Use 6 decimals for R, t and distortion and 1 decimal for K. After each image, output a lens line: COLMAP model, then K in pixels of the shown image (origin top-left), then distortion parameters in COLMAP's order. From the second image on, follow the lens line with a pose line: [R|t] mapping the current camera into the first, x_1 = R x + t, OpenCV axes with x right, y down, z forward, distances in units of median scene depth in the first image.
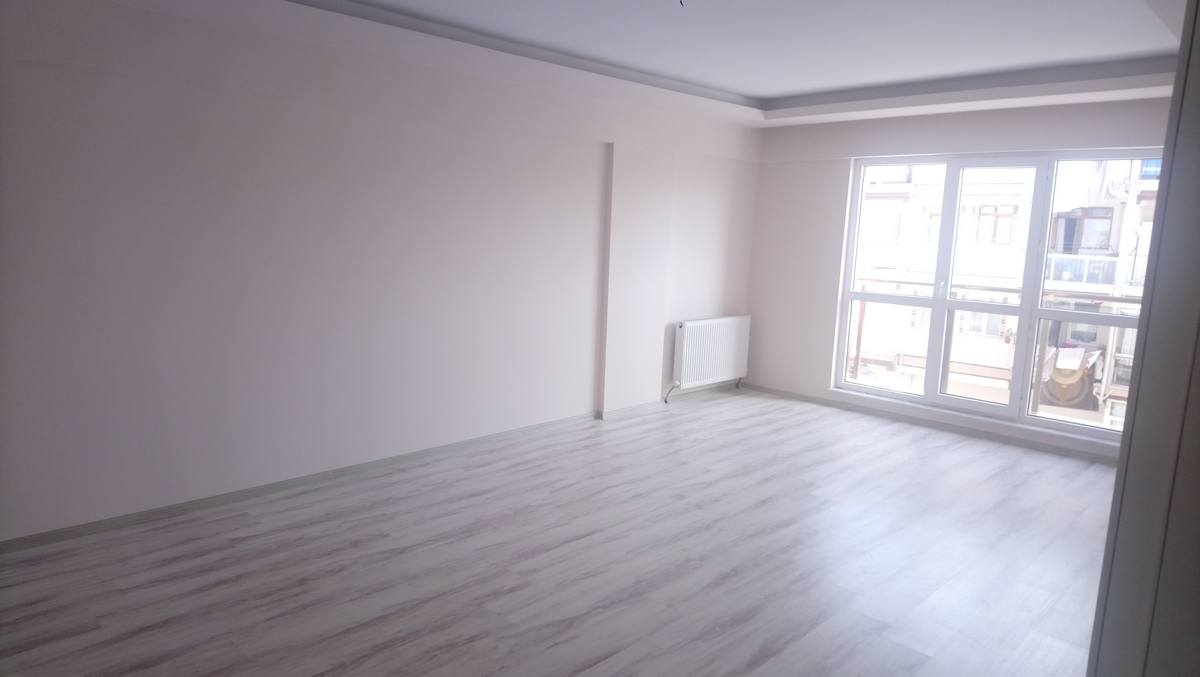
lens RADIAL K [[727.7, 0, 600.0], [0, 727.7, 338.5], [0, 0, 1]] dist [0.001361, -0.000075]
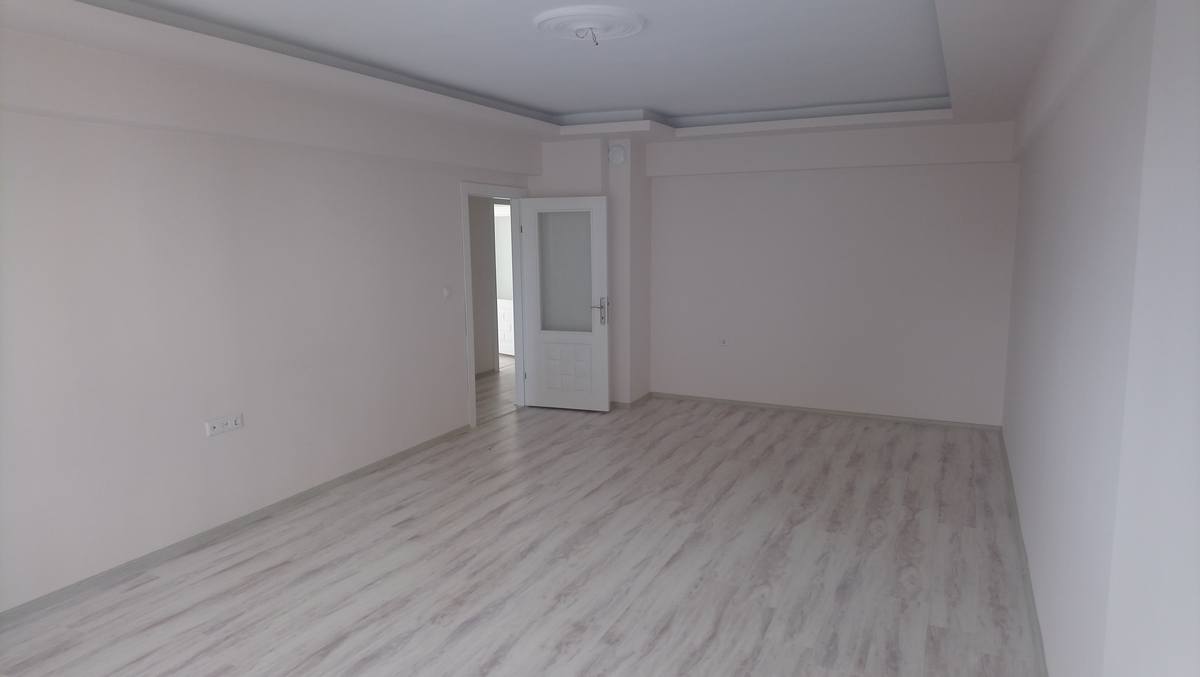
lens RADIAL K [[727.7, 0, 600.0], [0, 727.7, 338.5], [0, 0, 1]] dist [0.001361, -0.000075]
pose [[-0.943333, 0.025509, -0.330865, 0.411636], [-0.069030, 0.960147, 0.270837, -0.300928], [0.324588, 0.278329, -0.903978, 1.847460]]
